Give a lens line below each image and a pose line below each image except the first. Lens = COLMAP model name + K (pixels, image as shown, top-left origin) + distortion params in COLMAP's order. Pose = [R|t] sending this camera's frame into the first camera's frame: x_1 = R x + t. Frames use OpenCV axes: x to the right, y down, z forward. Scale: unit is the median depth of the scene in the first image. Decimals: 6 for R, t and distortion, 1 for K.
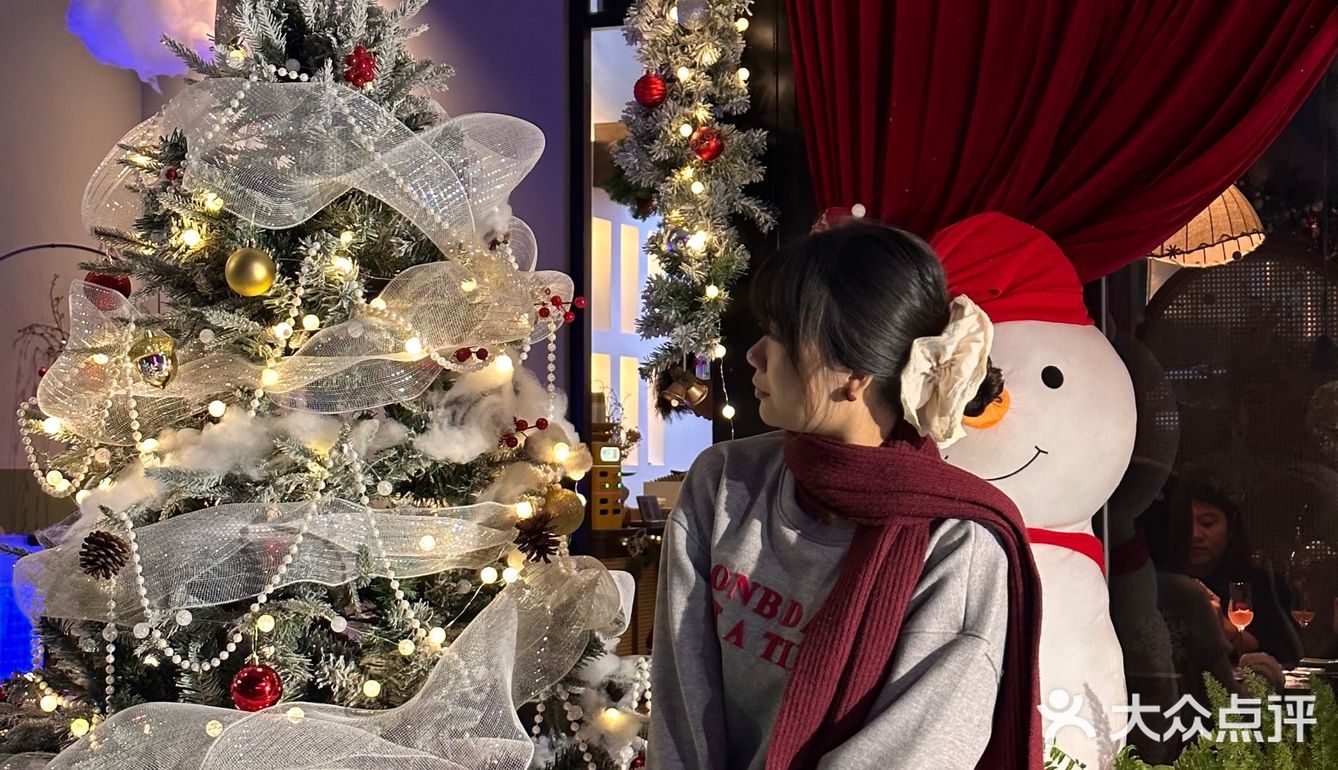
lens RADIAL K [[2481.5, 0, 666.6], [0, 2481.5, 418.4], [0, 0, 1]] dist [0.167109, -0.080087]
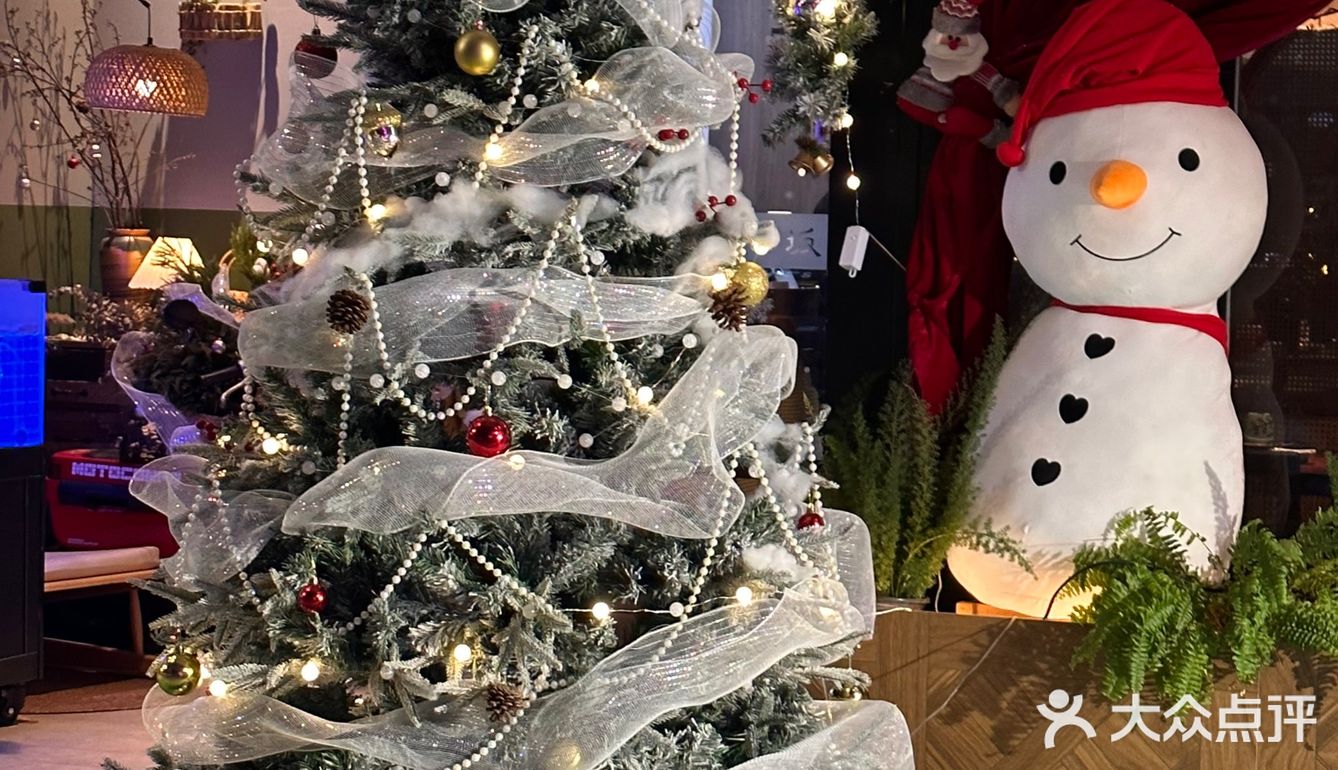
lens RADIAL K [[3273.6, 0, 640.7], [0, 3273.6, 439.7], [0, 0, 1]] dist [0.090809, 1.132404]
pose [[0.999133, 0.026867, 0.031799, -0.134135], [-0.029641, 0.995478, 0.090252, -0.021845], [-0.029230, -0.091116, 0.995411, -0.416683]]
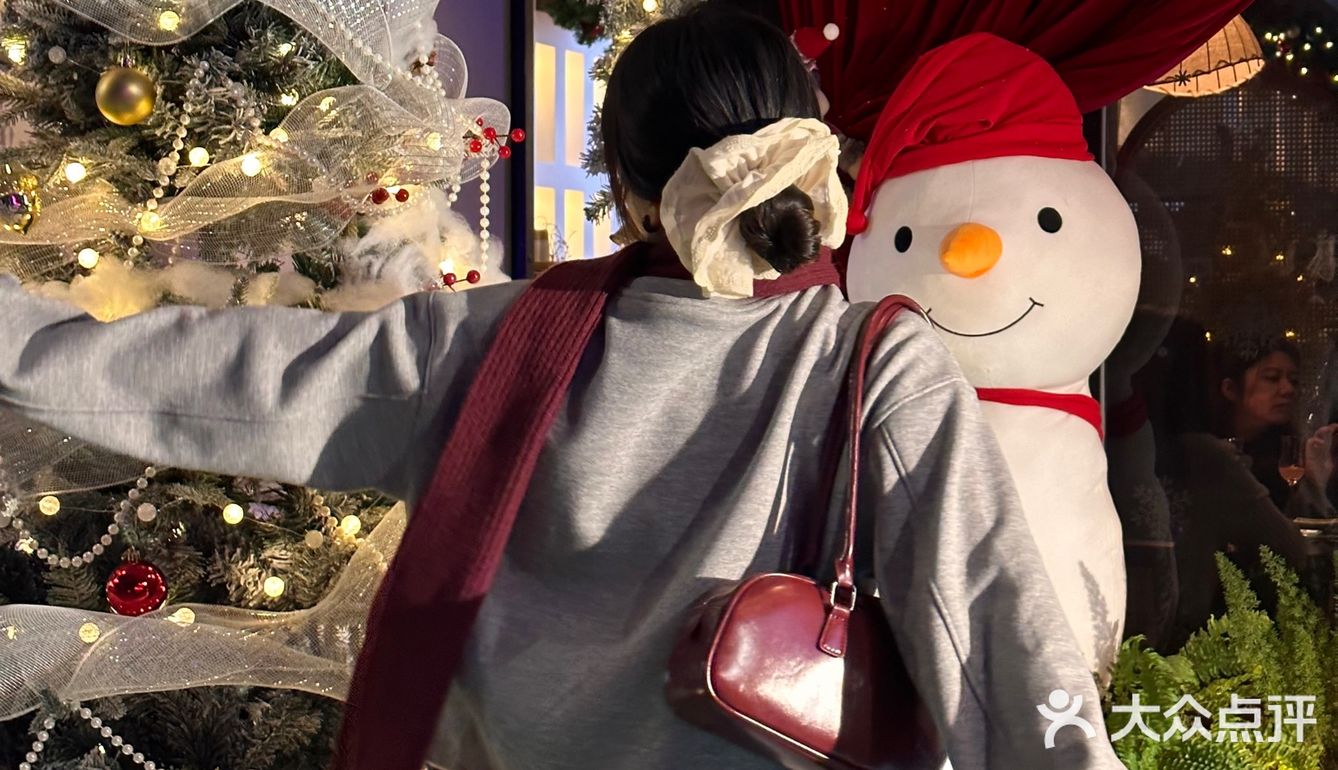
lens RADIAL K [[2481.5, 0, 666.6], [0, 2481.5, 418.4], [0, 0, 1]] dist [0.167109, -0.080087]
pose [[0.999757, 0.000240, 0.022064, -0.002031], [-0.001725, 0.997732, 0.067293, -0.007124], [-0.021997, -0.067315, 0.997489, 0.137989]]
